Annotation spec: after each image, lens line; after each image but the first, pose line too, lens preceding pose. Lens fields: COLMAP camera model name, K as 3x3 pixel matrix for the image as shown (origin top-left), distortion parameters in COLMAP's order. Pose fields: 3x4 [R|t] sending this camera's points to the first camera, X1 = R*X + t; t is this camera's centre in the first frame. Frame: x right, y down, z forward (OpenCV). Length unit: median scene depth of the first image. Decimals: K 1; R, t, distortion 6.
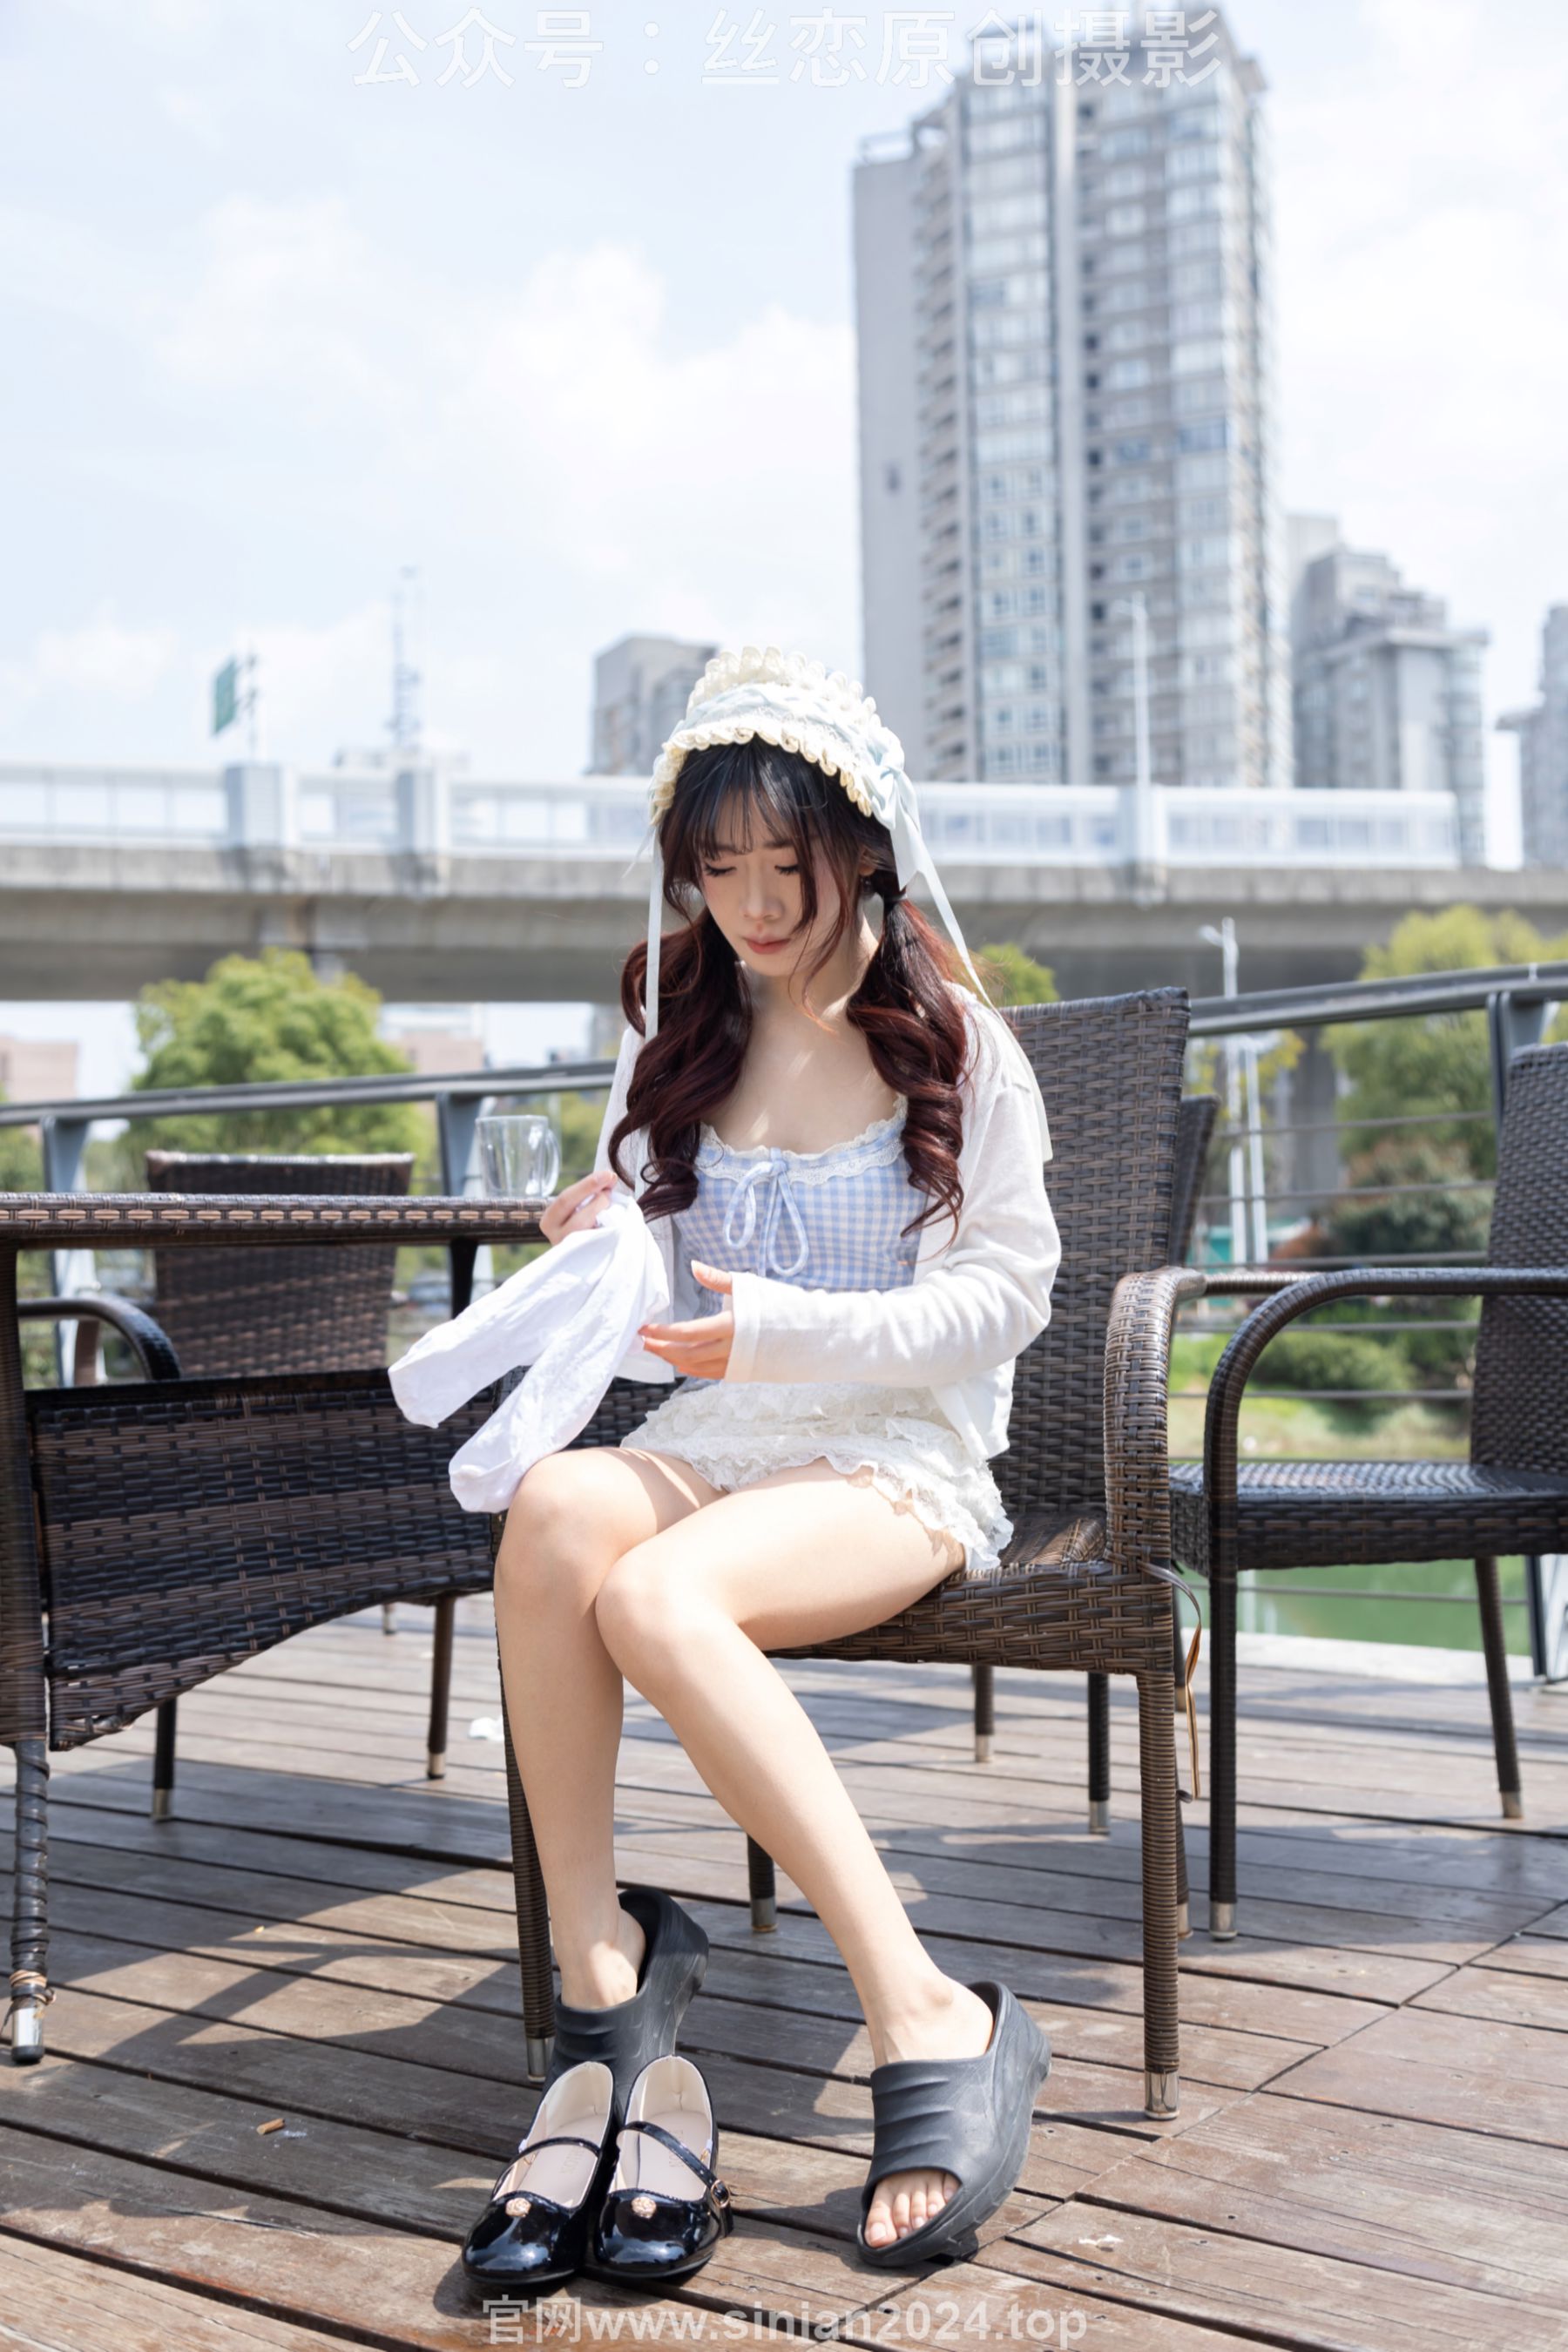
lens RADIAL K [[2614.3, 0, 787.1], [0, 2614.3, 1179.9], [0, 0, 1]] dist [0.014509, 0.008216]
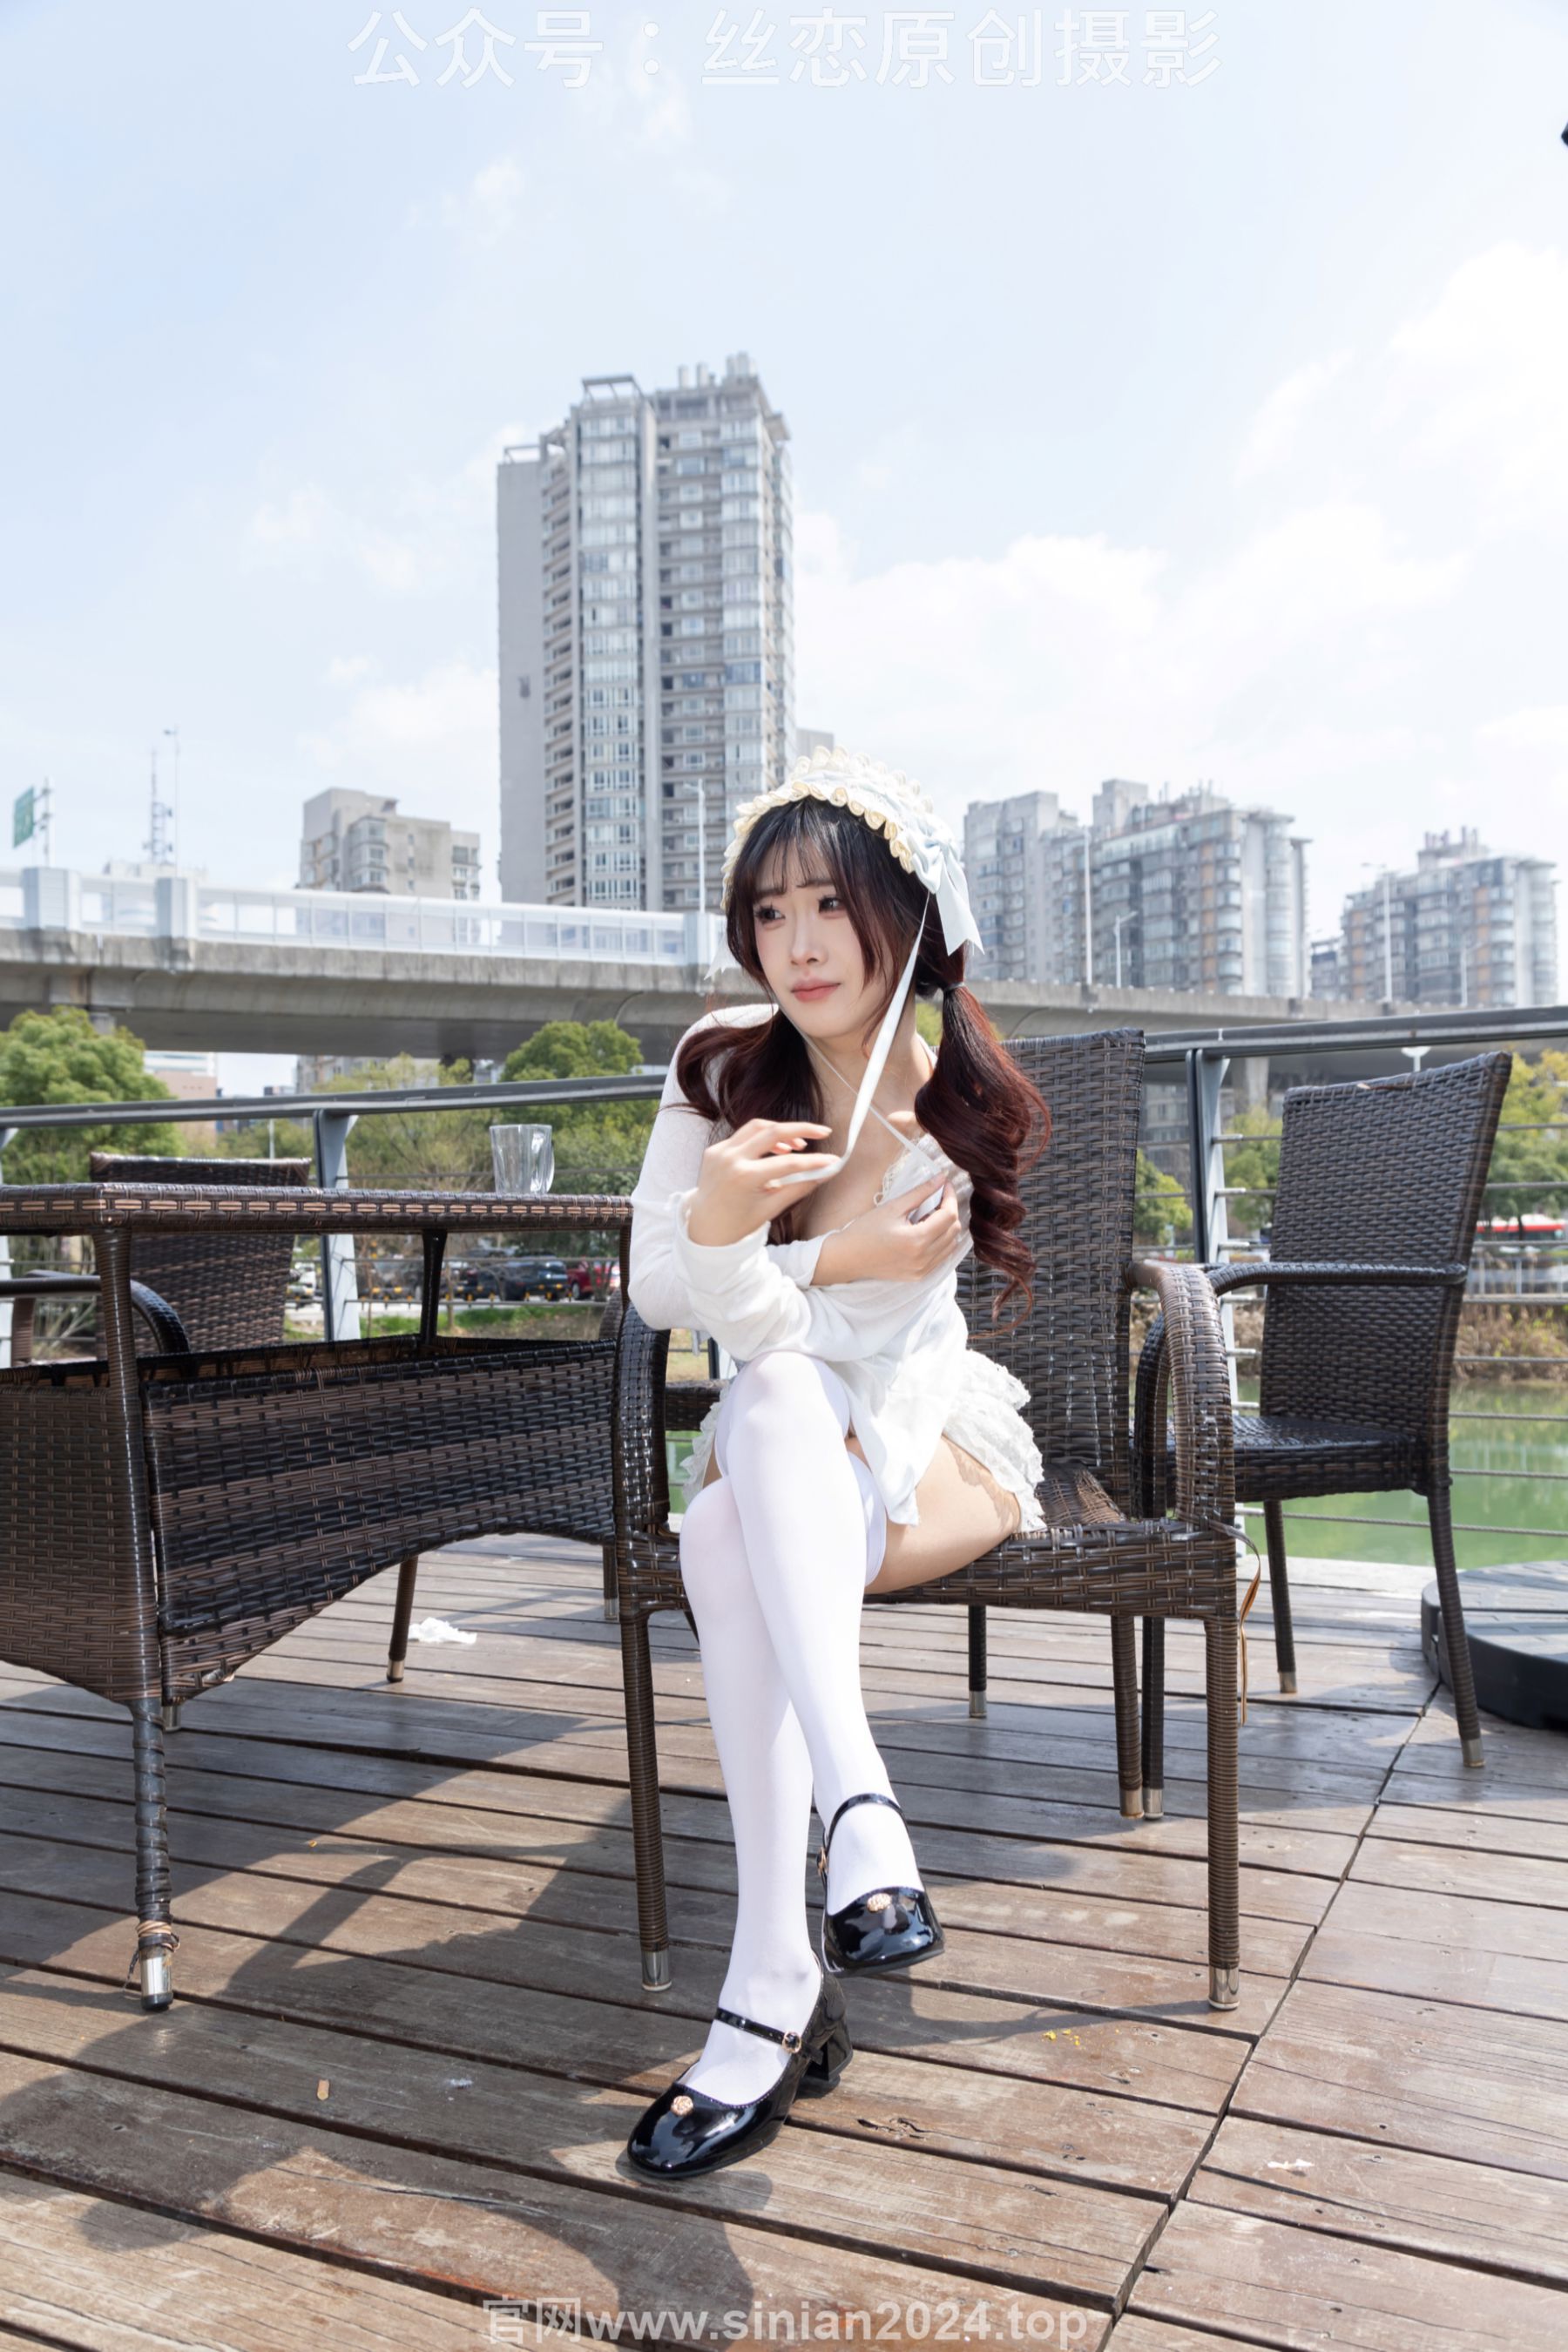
lens RADIAL K [[1837.4, 0, 781.8], [0, 1837.4, 1183.9], [0, 0, 1]] dist [0.010348, -0.007165]
pose [[0.983293, 0.015032, 0.181406, -0.166260], [-0.014821, 0.999887, -0.002514, 0.002707], [-0.181423, -0.000217, 0.983405, 0.206840]]
